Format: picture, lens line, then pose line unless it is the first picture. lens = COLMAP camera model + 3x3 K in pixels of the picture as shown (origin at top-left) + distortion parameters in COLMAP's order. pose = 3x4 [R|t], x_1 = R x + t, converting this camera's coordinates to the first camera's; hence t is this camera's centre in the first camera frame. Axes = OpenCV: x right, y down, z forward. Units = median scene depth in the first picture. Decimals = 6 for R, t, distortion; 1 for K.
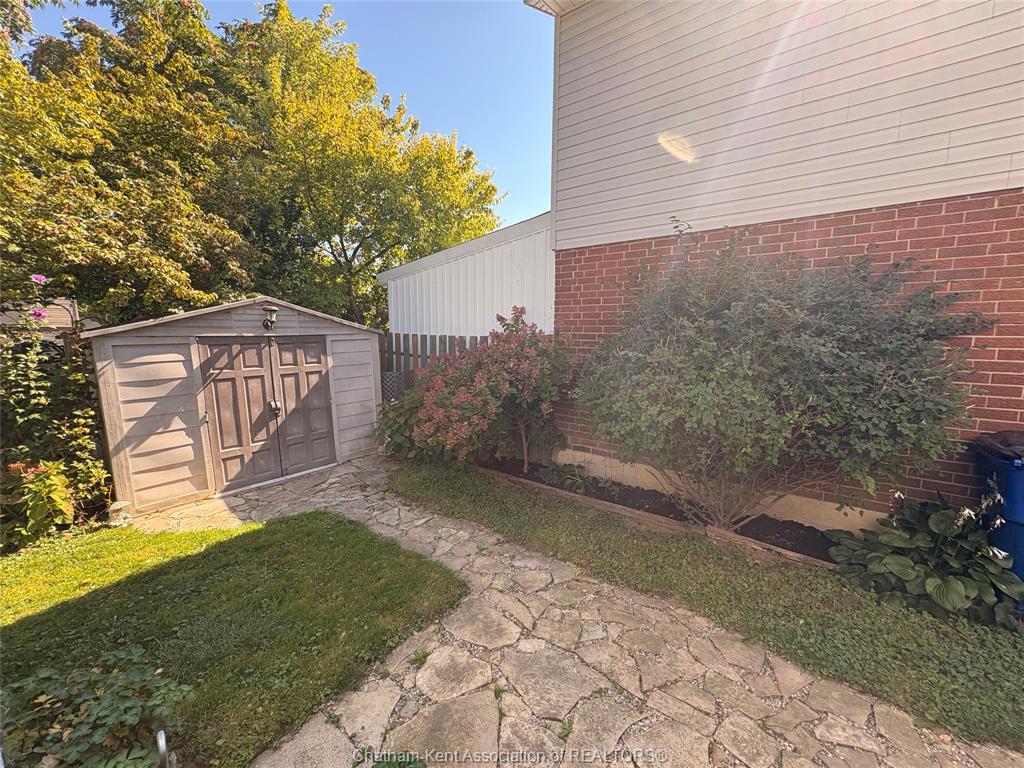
lens RADIAL K [[412.2, 0, 512.7], [0, 412.2, 387.2], [0, 0, 1]] dist [0.000535, 0.000043]
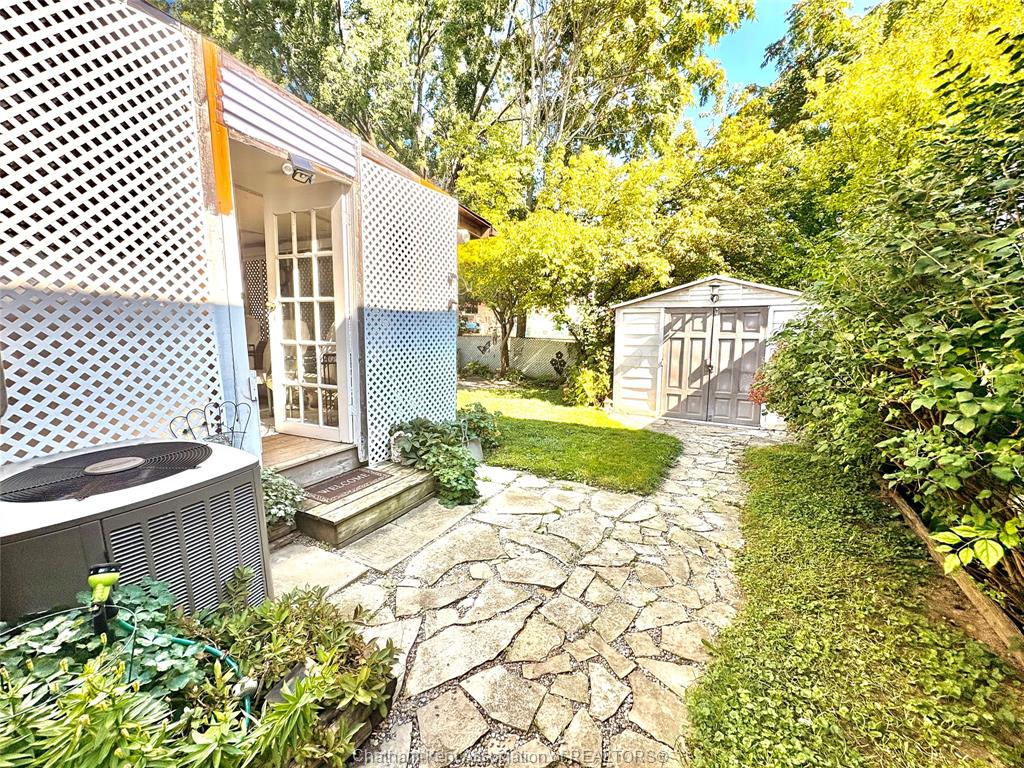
lens RADIAL K [[412.2, 0, 512.8], [0, 412.2, 378.9], [0, 0, 1]] dist [0.000535, 0.000043]
pose [[0.153546, 0.132668, -0.979195, 0.613466], [-0.142310, 0.983585, 0.110947, 0.041310], [0.977840, 0.122314, 0.169906, 0.223497]]
